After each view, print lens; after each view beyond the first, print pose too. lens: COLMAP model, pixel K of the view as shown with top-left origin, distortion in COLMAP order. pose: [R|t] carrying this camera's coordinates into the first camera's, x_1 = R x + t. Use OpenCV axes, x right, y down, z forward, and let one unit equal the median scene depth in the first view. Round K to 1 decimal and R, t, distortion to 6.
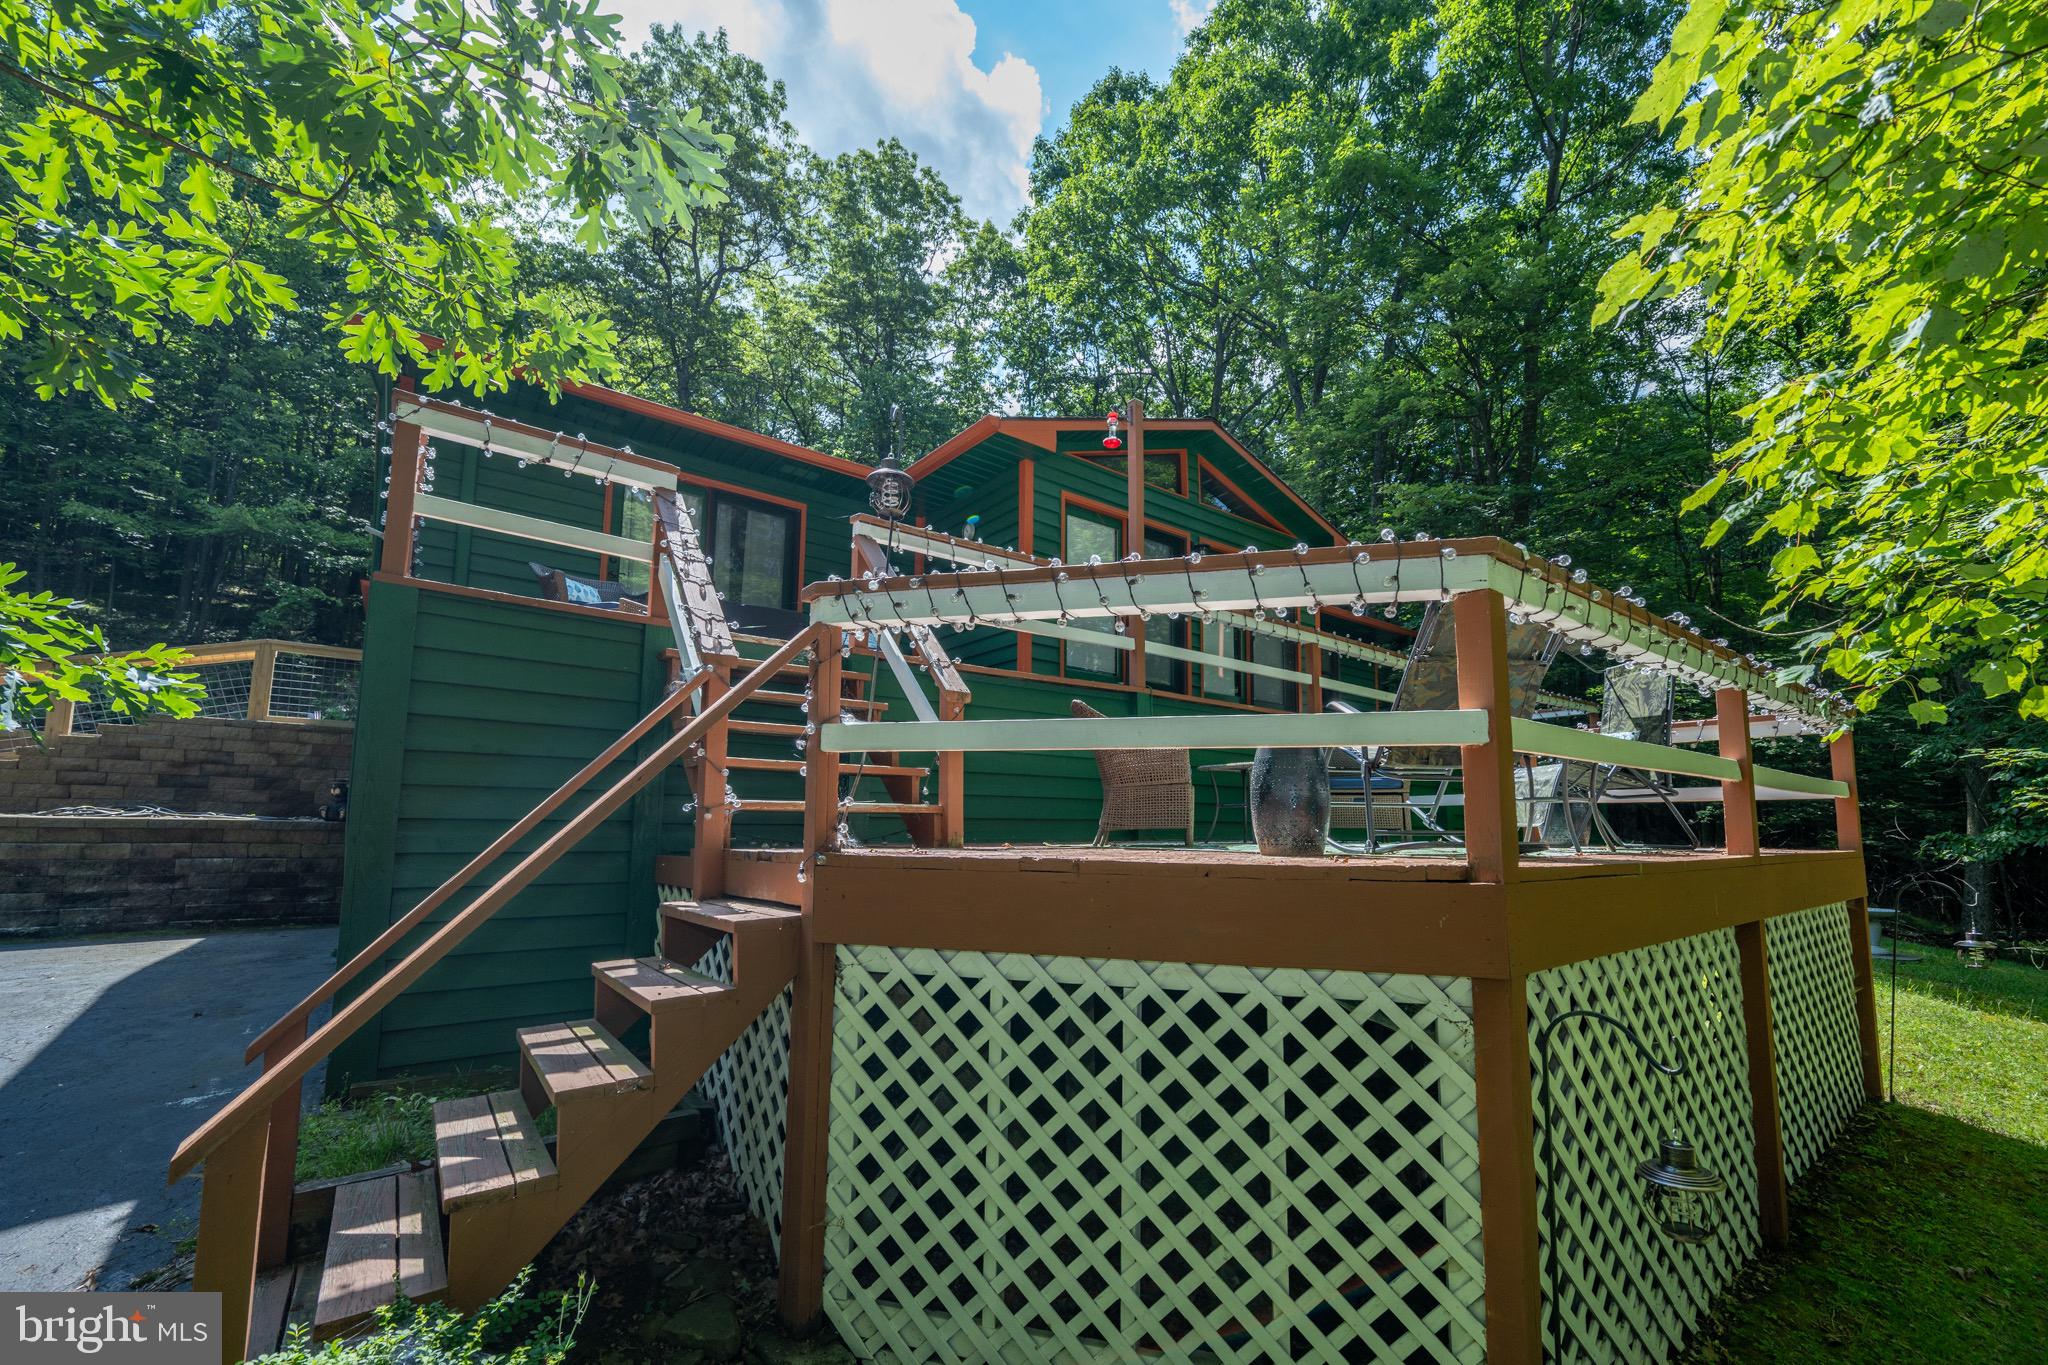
lens RADIAL K [[858.5, 0, 1089.1], [0, 858.5, 678.7], [0, 0, 1]] dist [0.000204, -0.000046]
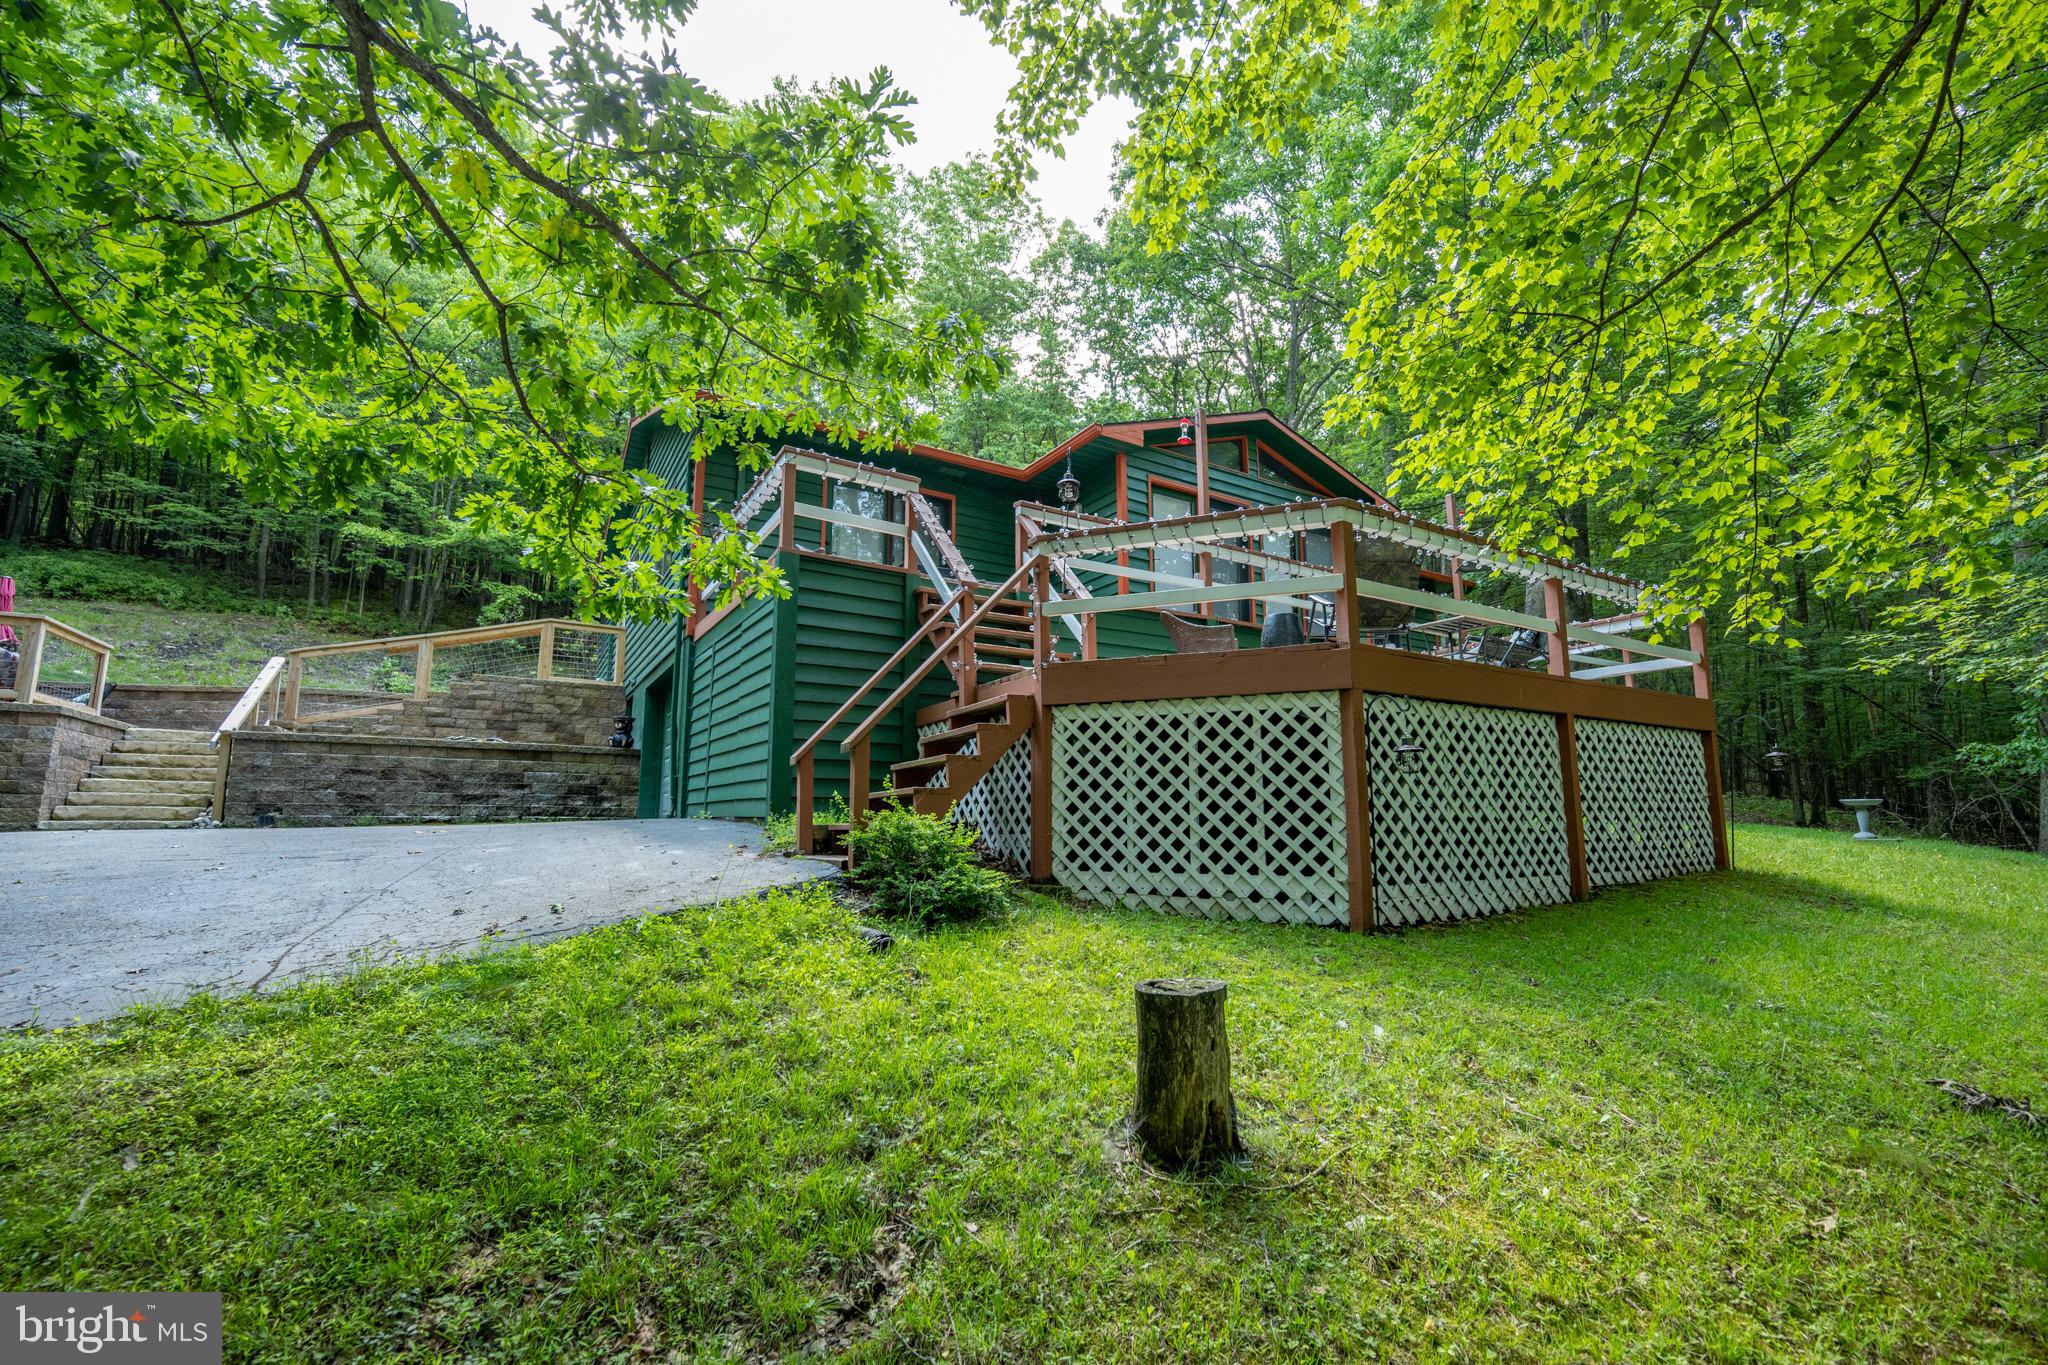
lens RADIAL K [[858.5, 0, 1089.1], [0, 858.5, 678.7], [0, 0, 1]] dist [0.000204, -0.000046]
pose [[0.994154, -0.028158, -0.104233, 0.017714], [0.030704, 0.999266, 0.022905, 0.198427], [0.103512, -0.025972, 0.994289, -1.108952]]
